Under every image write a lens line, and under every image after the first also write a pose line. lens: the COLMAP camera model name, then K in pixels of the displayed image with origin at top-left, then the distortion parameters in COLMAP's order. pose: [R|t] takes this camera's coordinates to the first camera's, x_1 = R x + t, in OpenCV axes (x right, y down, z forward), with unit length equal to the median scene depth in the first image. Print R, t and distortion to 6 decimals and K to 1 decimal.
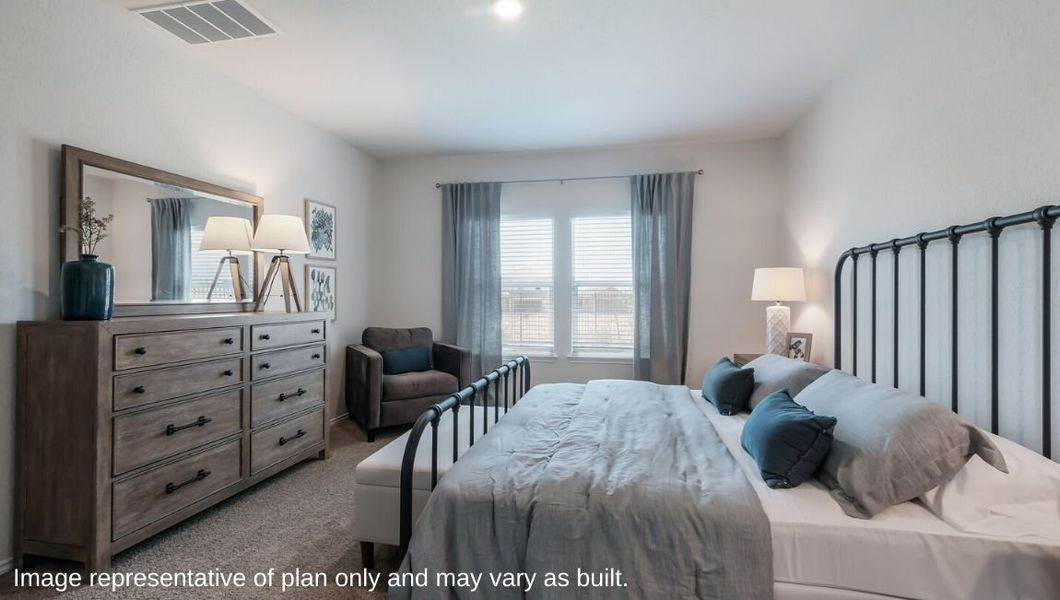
lens RADIAL K [[459.1, 0, 522.2], [0, 459.1, 296.4], [0, 0, 1]] dist [0.003810, -0.000571]
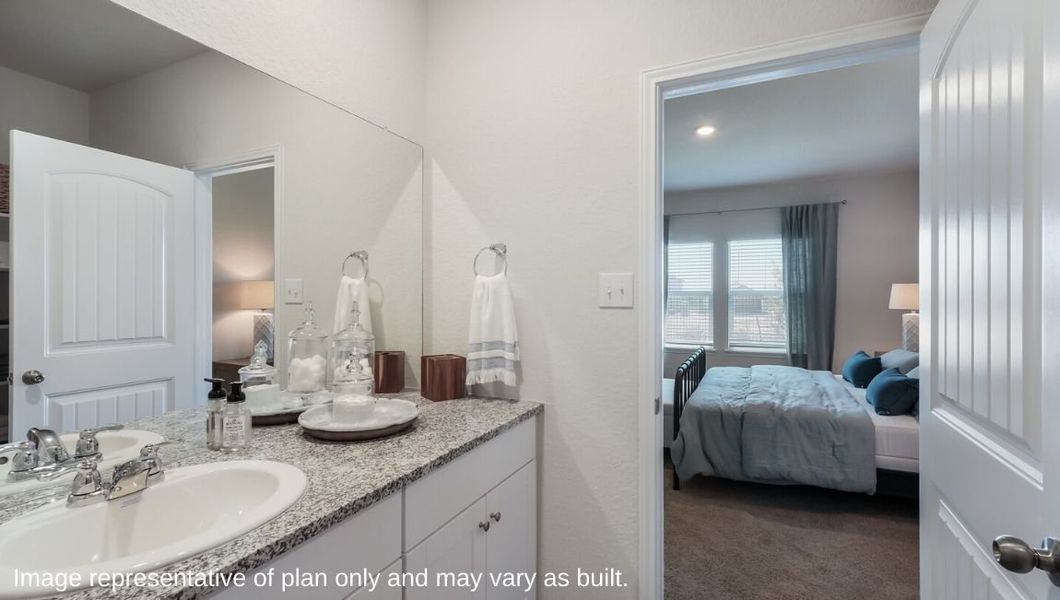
lens RADIAL K [[459.1, 0, 528.3], [0, 459.1, 298.8], [0, 0, 1]] dist [0.003810, -0.000571]
pose [[0.970549, -0.000422, -0.240902, -0.166850], [0.001892, 0.999981, 0.005867, -0.029365], [0.240895, -0.006150, 0.970532, -0.490123]]
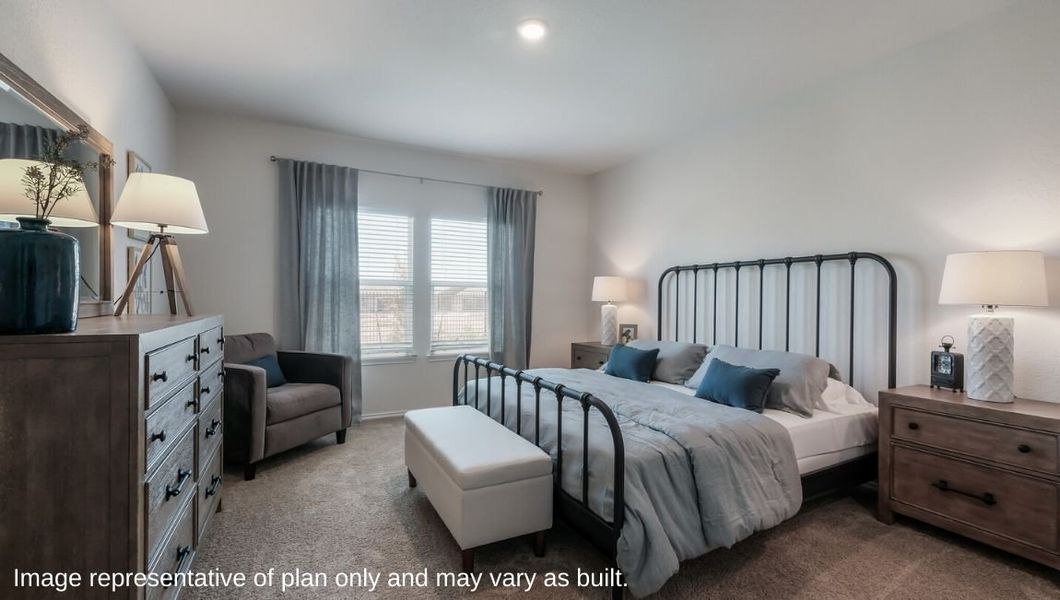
lens RADIAL K [[459.1, 0, 533.8], [0, 459.1, 308.4], [0, 0, 1]] dist [0.003810, -0.000571]
pose [[0.777889, -0.007920, 0.628352, -0.478118], [-0.008830, 0.999684, 0.023532, 0.001005], [-0.628340, -0.023854, 0.777573, 0.096863]]
